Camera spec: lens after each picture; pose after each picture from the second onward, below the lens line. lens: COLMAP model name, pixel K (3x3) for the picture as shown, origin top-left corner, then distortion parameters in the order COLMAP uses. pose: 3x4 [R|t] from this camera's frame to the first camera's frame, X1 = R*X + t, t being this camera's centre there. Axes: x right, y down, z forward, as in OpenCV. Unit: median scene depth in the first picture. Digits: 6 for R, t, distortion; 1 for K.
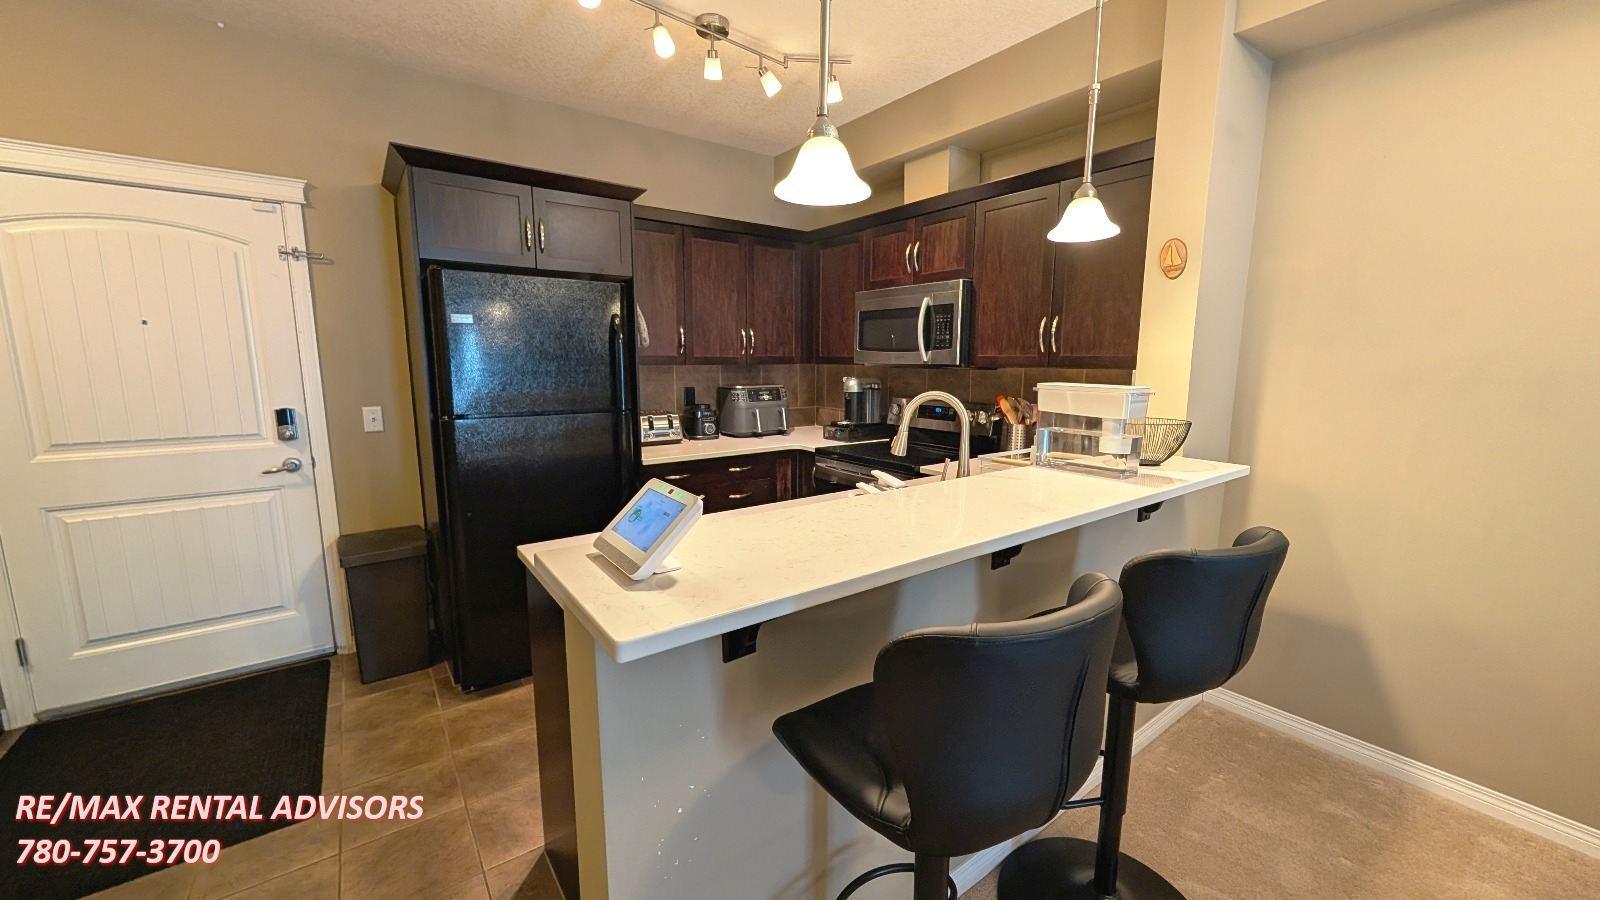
lens RADIAL K [[604.5, 0, 804.2], [0, 604.5, 449.4], [0, 0, 1]] dist [0.000238, 0.000211]
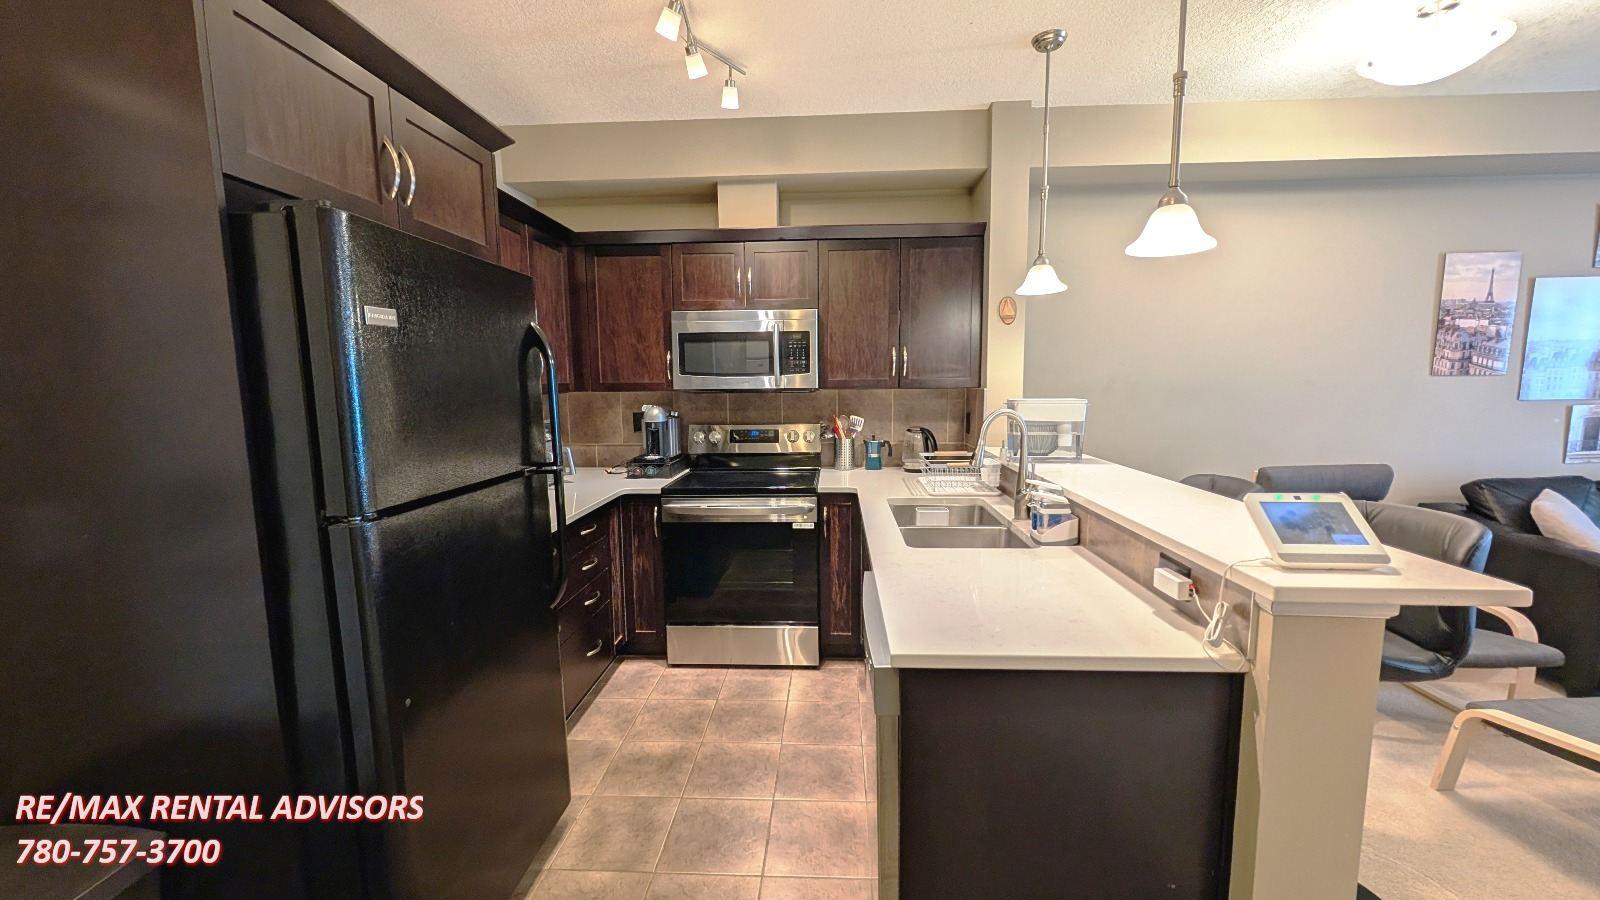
lens RADIAL K [[604.5, 0, 804.2], [0, 604.5, 449.4], [0, 0, 1]] dist [0.000238, 0.000211]
pose [[0.637380, -0.099707, 0.764071, -0.573293], [0.129808, 0.991315, 0.021077, -0.055872], [-0.759537, 0.085748, 0.644787, 0.327525]]
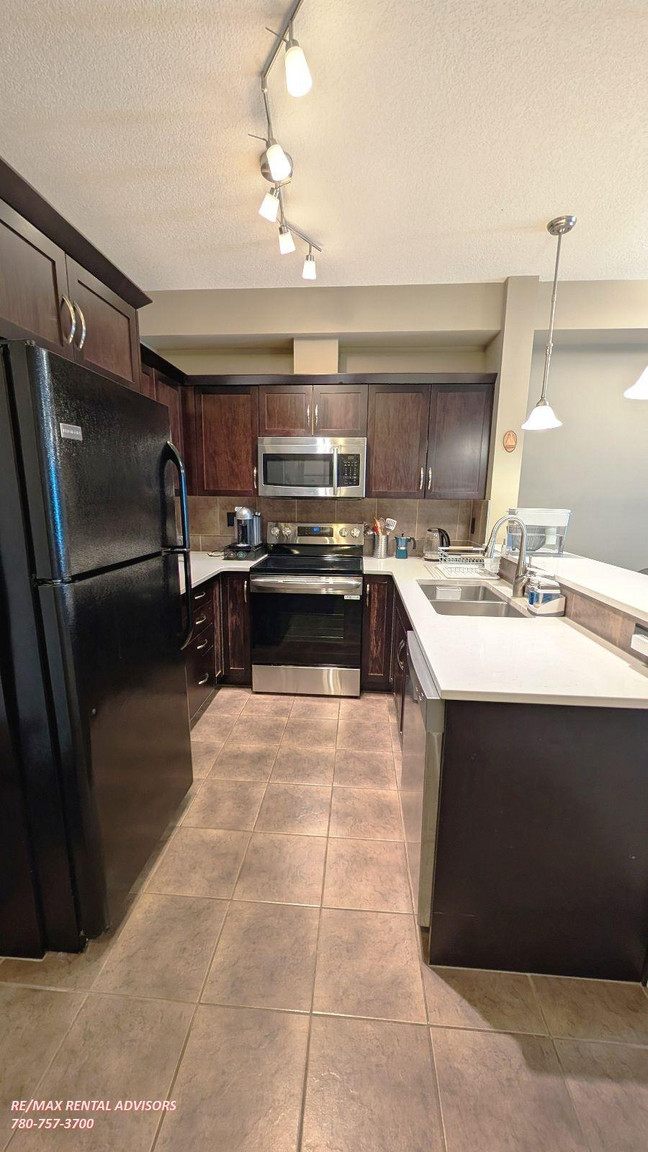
lens RADIAL K [[435.2, 0, 325.4], [0, 435.2, 579.1], [0, 0, 1]] dist [0.000238, 0.000211]
pose [[0.658609, -0.143335, 0.738708, -0.592232], [0.104290, 0.989604, 0.099036, -0.056082], [-0.745223, 0.011814, 0.666710, 0.363540]]
